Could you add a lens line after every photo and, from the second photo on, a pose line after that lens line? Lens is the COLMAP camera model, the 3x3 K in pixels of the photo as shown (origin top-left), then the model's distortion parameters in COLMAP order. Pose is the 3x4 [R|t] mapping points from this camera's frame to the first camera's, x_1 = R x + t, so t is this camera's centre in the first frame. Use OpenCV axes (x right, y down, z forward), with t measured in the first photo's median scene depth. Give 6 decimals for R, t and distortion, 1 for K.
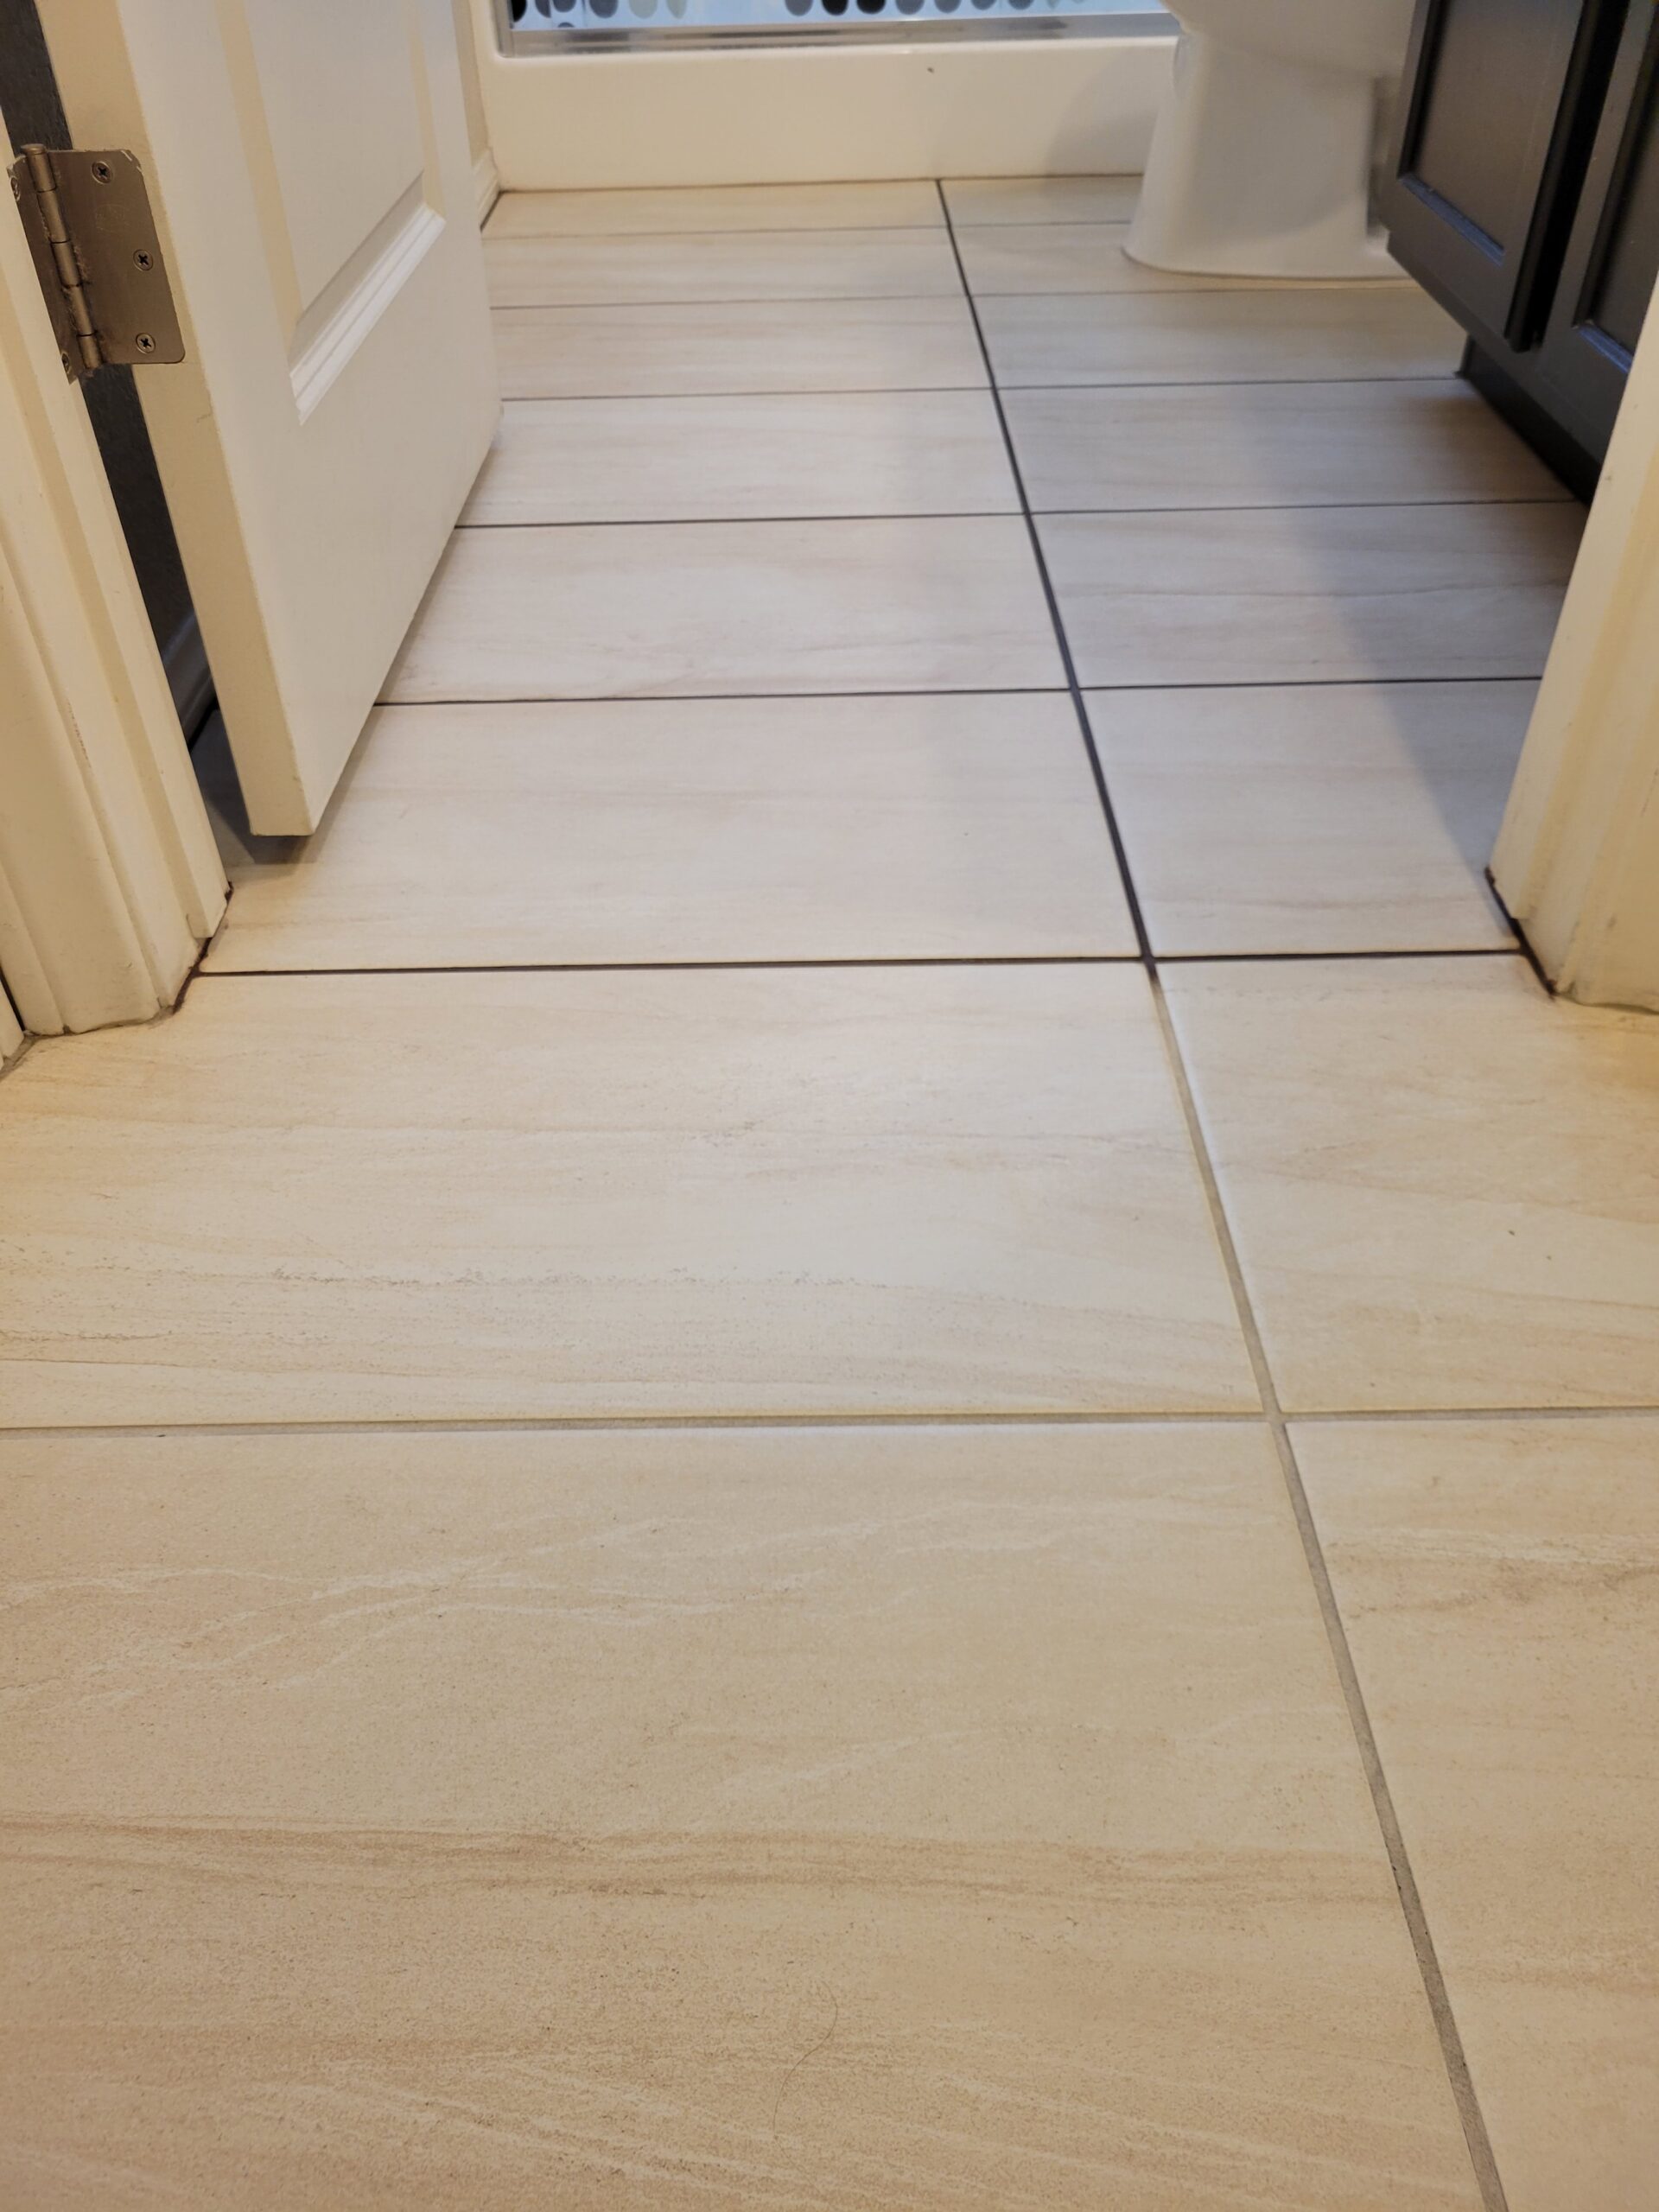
lens RADIAL K [[1670.6, 0, 829.5], [0, 1670.6, 1106.0], [0, 0, 1]] dist [0.052820, -0.038559]
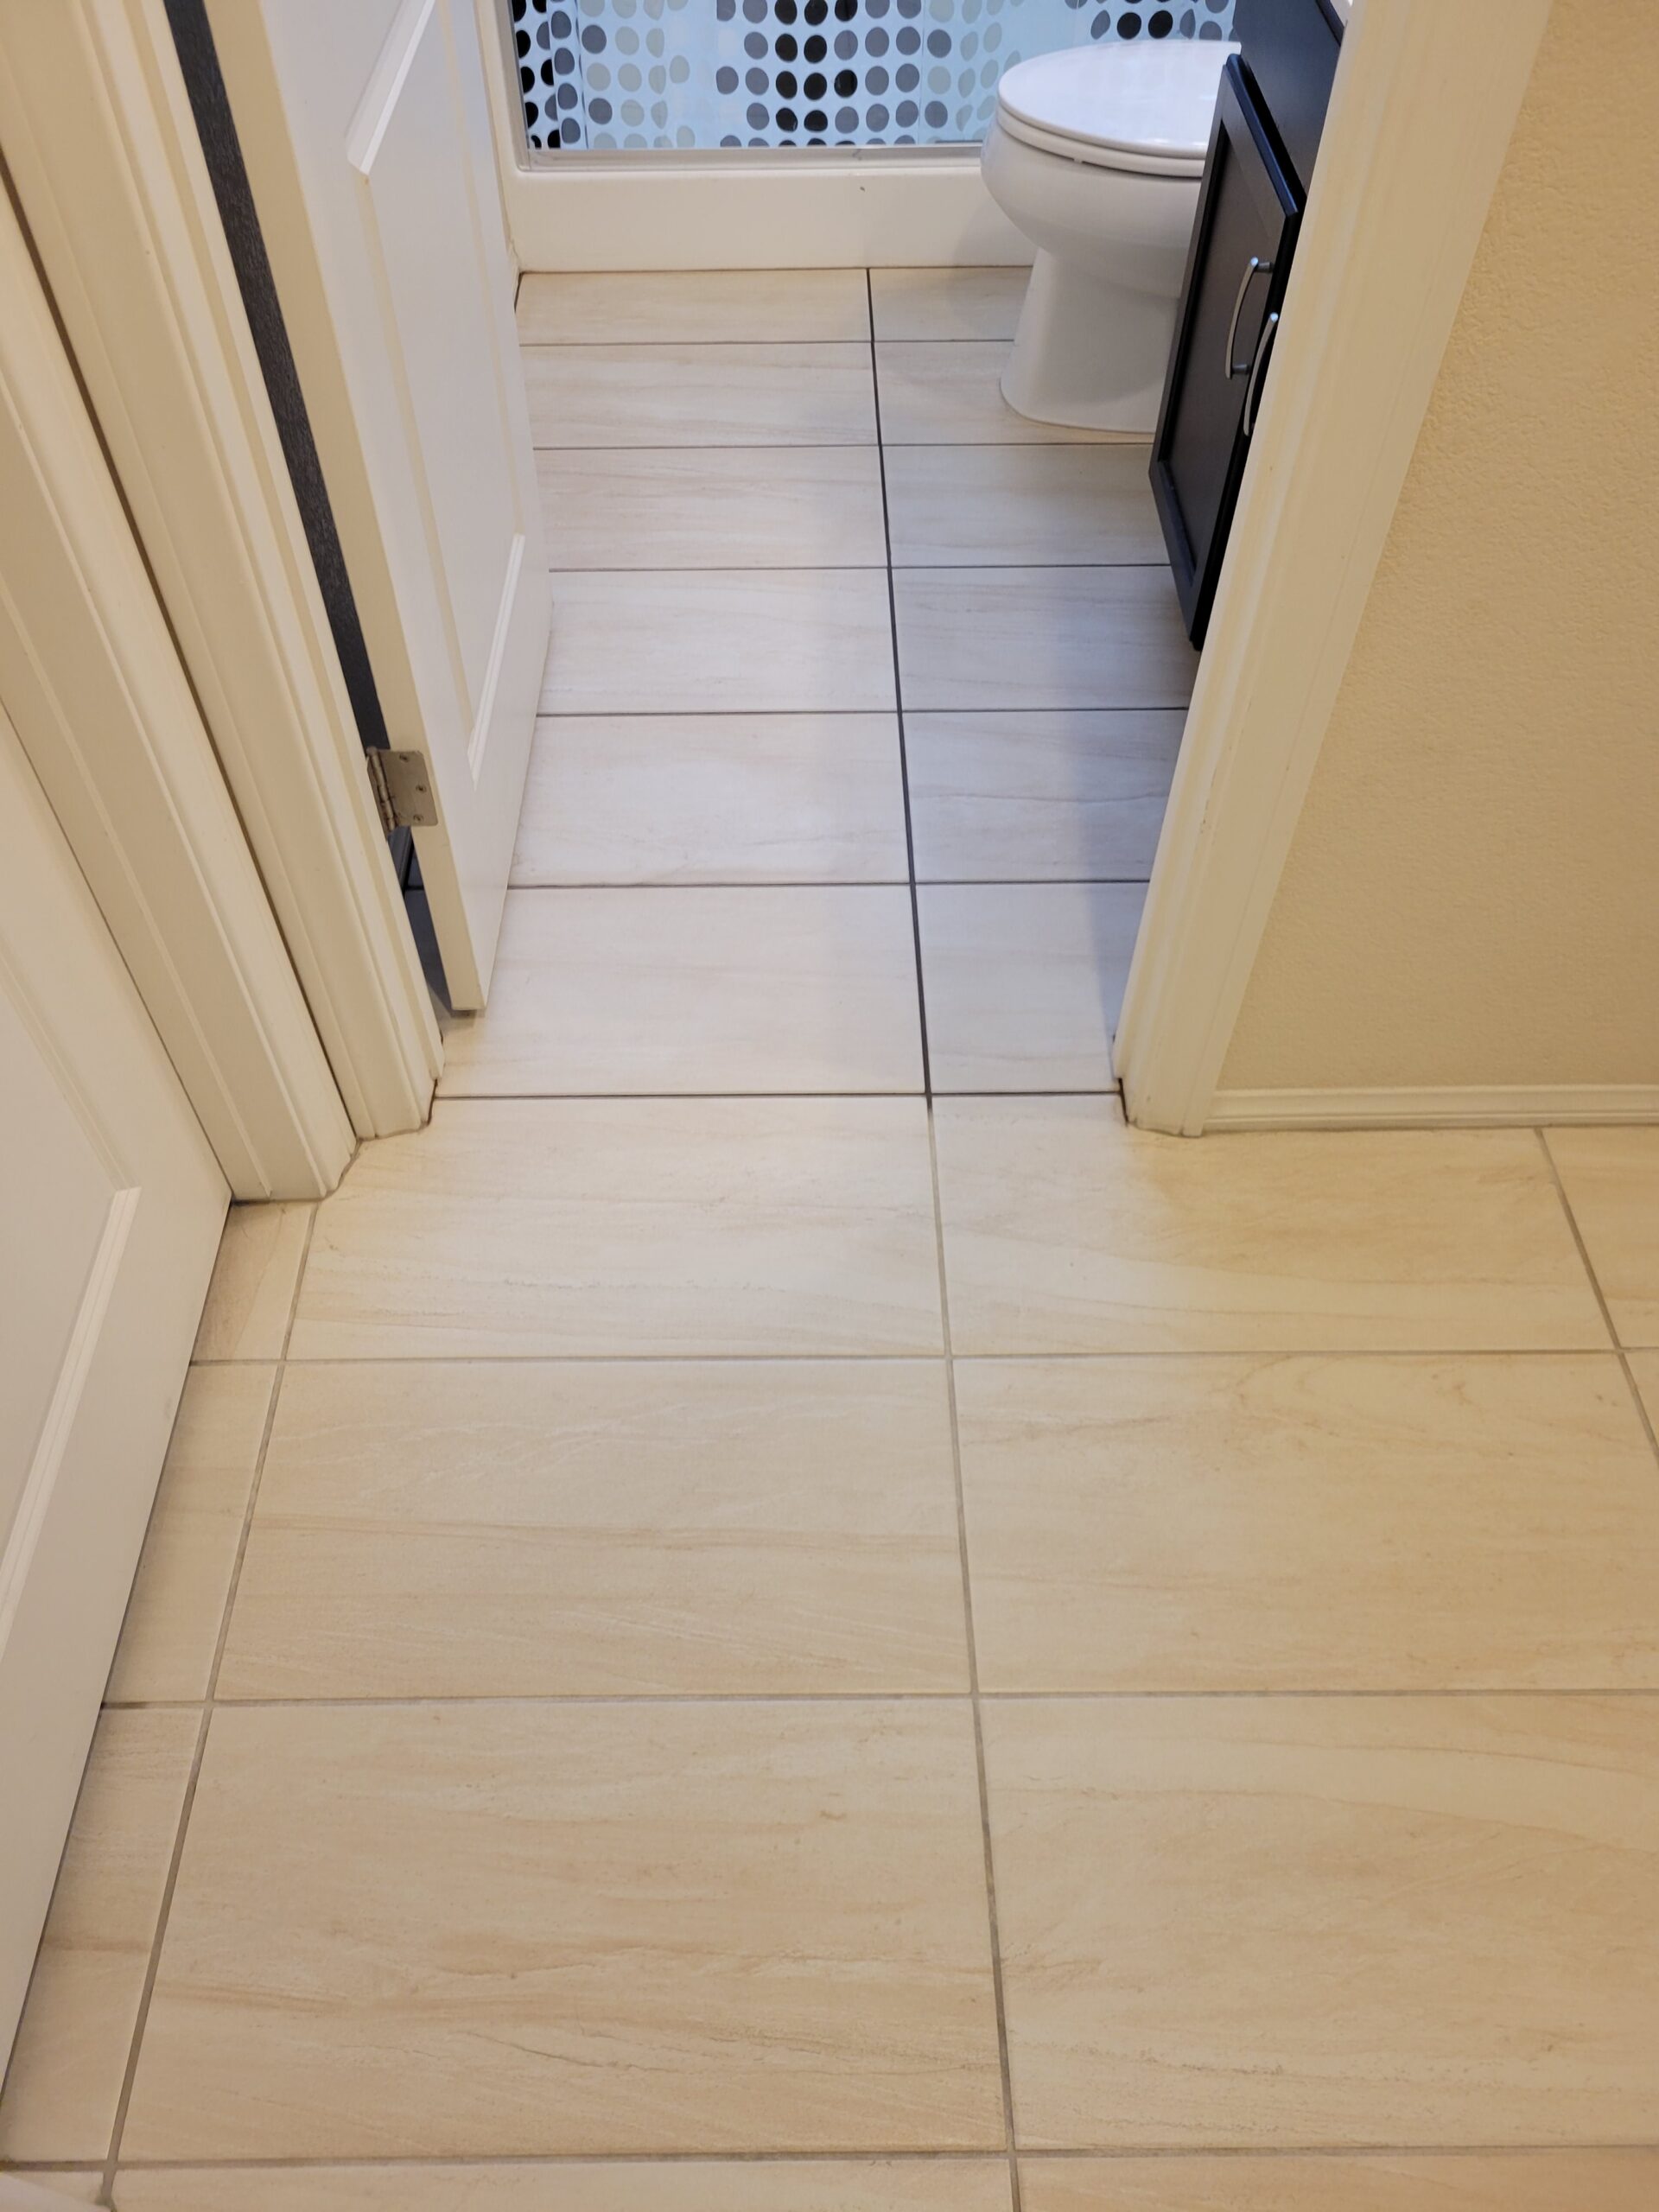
lens RADIAL K [[1670.6, 0, 829.5], [0, 1670.6, 1106.0], [0, 0, 1]] dist [0.052820, -0.038559]
pose [[0.999780, 0.007820, 0.019479, 0.043585], [-0.011494, 0.980469, 0.196336, -0.510188], [-0.017563, -0.196517, 0.980343, -1.006590]]
